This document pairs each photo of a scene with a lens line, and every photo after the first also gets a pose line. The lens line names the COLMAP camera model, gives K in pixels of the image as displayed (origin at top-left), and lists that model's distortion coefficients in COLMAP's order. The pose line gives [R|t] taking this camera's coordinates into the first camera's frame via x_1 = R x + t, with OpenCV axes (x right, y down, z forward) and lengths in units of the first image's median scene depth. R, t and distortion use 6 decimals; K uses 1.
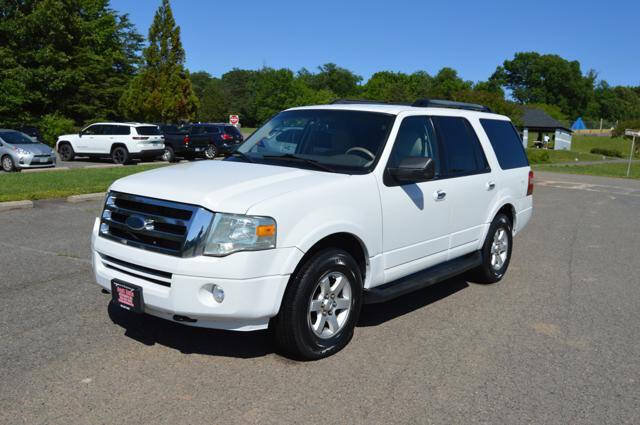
lens RADIAL K [[582.4, 0, 320.0], [0, 582.4, 212.5], [0, 0, 1]] dist [-0.062870, -0.000464]
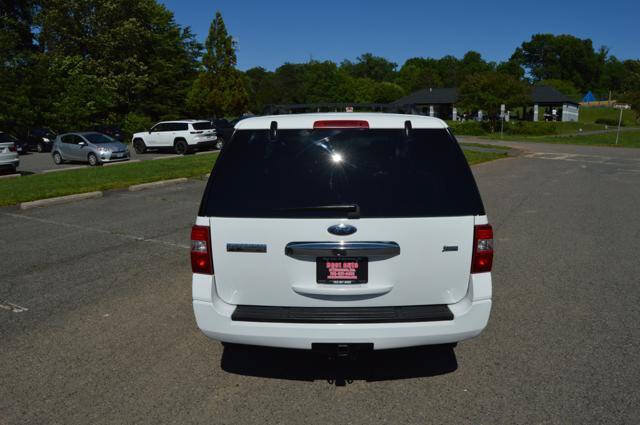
lens RADIAL K [[501.1, 0, 320.0], [0, 501.1, 212.5], [0, 0, 1]] dist [-0.075948, 0.013206]
pose [[0.994855, -0.034324, -0.095316, 0.022896], [0.039677, 0.997706, 0.054843, -0.002973], [0.093215, -0.058342, 0.993935, -0.020121]]
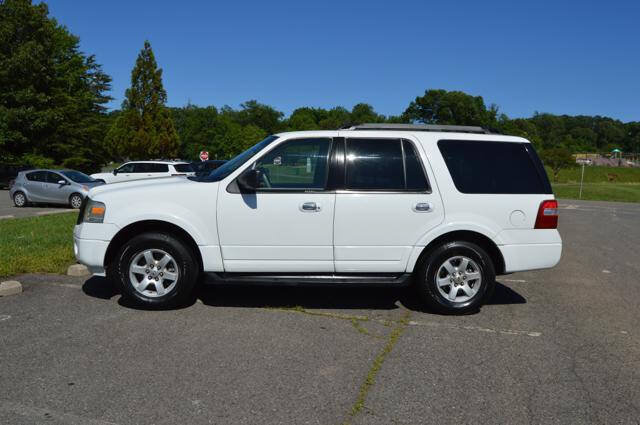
lens RADIAL K [[561.0, 0, 320.0], [0, 561.0, 212.5], [0, 0, 1]] dist [-0.067323, 0.011313]
pose [[0.987562, -0.033783, 0.153560, -0.104640], [0.041766, 0.997922, -0.049065, 0.001066], [-0.151583, 0.054869, 0.986920, -0.026816]]
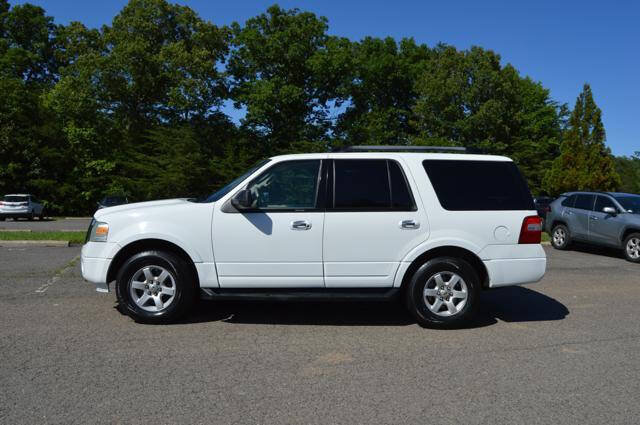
lens RADIAL K [[515.2, 0, 320.0], [0, 515.2, 212.5], [0, 0, 1]] dist [-0.074469, 0.000338]
pose [[0.649789, -0.000972, -0.760114, 0.105189], [-0.104158, 0.990452, -0.090307, 0.003473], [0.752944, 0.137853, 0.643484, 0.038216]]
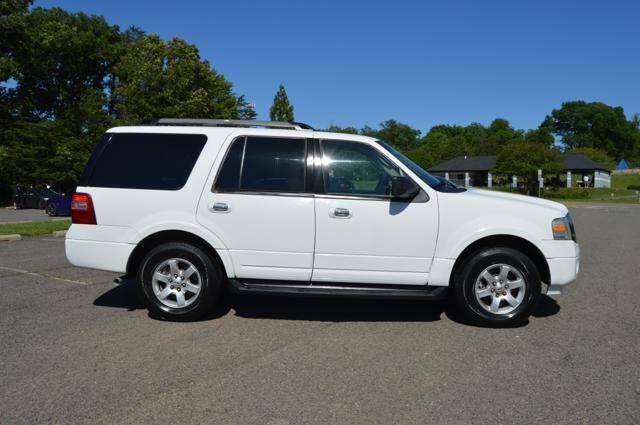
lens RADIAL K [[561.0, 0, 320.0], [0, 561.0, 212.5], [0, 0, 1]] dist [-0.067323, 0.011313]
pose [[0.993940, -0.033941, -0.104553, -0.045801], [0.024758, 0.995821, -0.087906, 0.033928], [0.107099, 0.084784, 0.990627, -0.221349]]
